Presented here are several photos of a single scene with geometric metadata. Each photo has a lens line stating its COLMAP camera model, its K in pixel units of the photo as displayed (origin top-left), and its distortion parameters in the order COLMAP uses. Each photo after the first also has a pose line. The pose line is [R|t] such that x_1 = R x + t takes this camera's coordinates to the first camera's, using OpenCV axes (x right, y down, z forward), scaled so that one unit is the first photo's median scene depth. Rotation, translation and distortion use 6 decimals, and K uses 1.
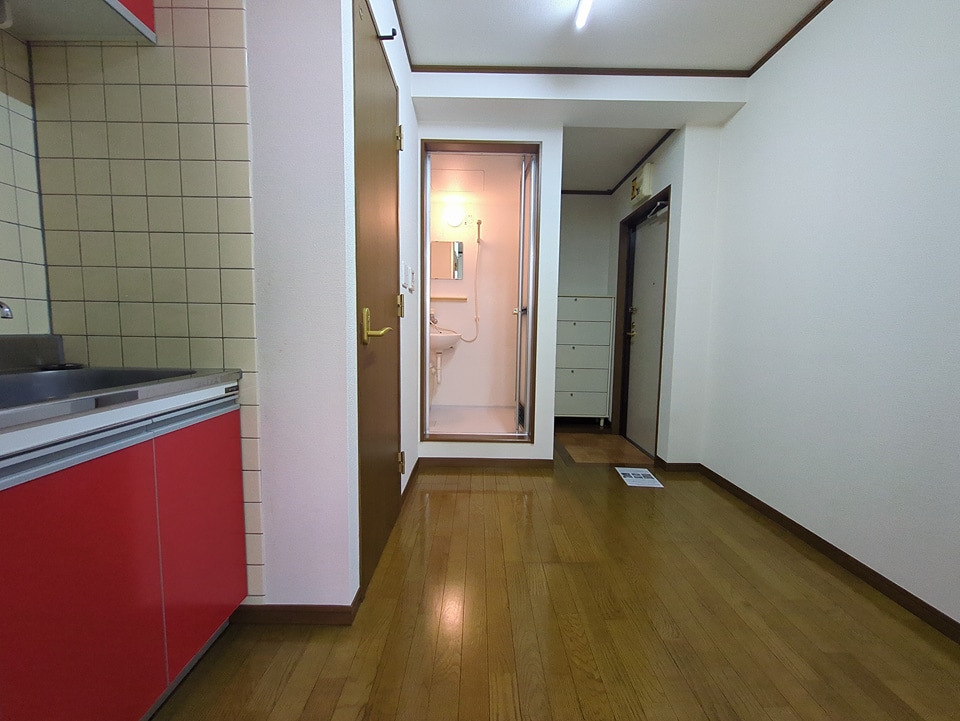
lens RADIAL K [[375.9, 0, 478.8], [0, 375.9, 357.8], [0, 0, 1]] dist [-0.006146, 0.001973]
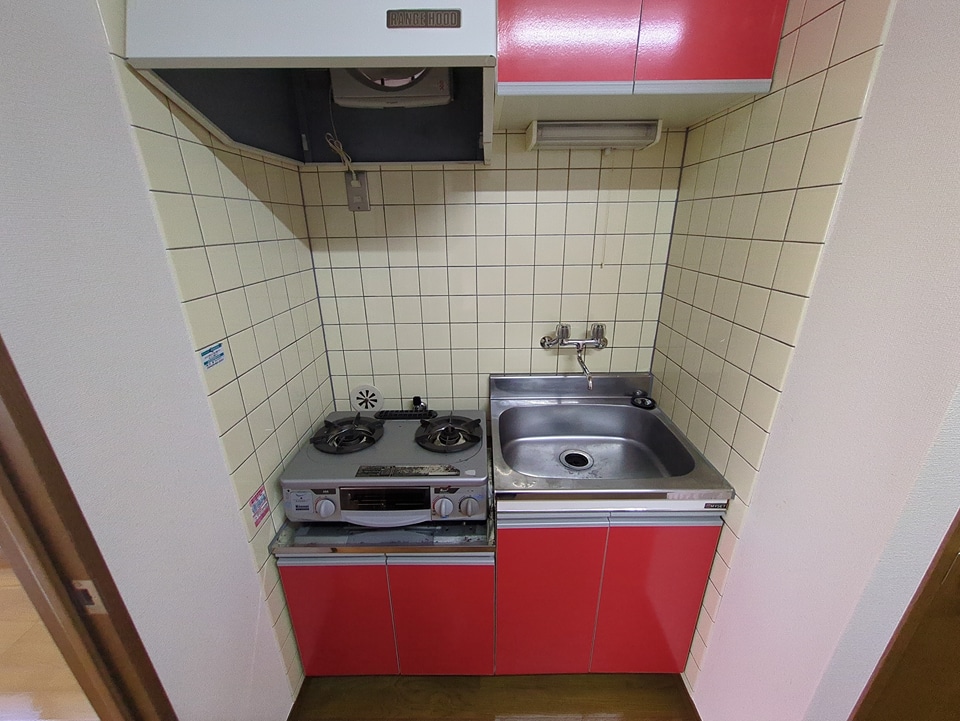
lens RADIAL K [[375.9, 0, 482.4], [0, 375.9, 358.1], [0, 0, 1]] dist [-0.006146, 0.001973]
pose [[-0.010692, 0.325944, -0.945329, 0.031179], [-0.073712, 0.942554, 0.325821, -0.192542], [0.997222, 0.073165, 0.013948, 0.155154]]
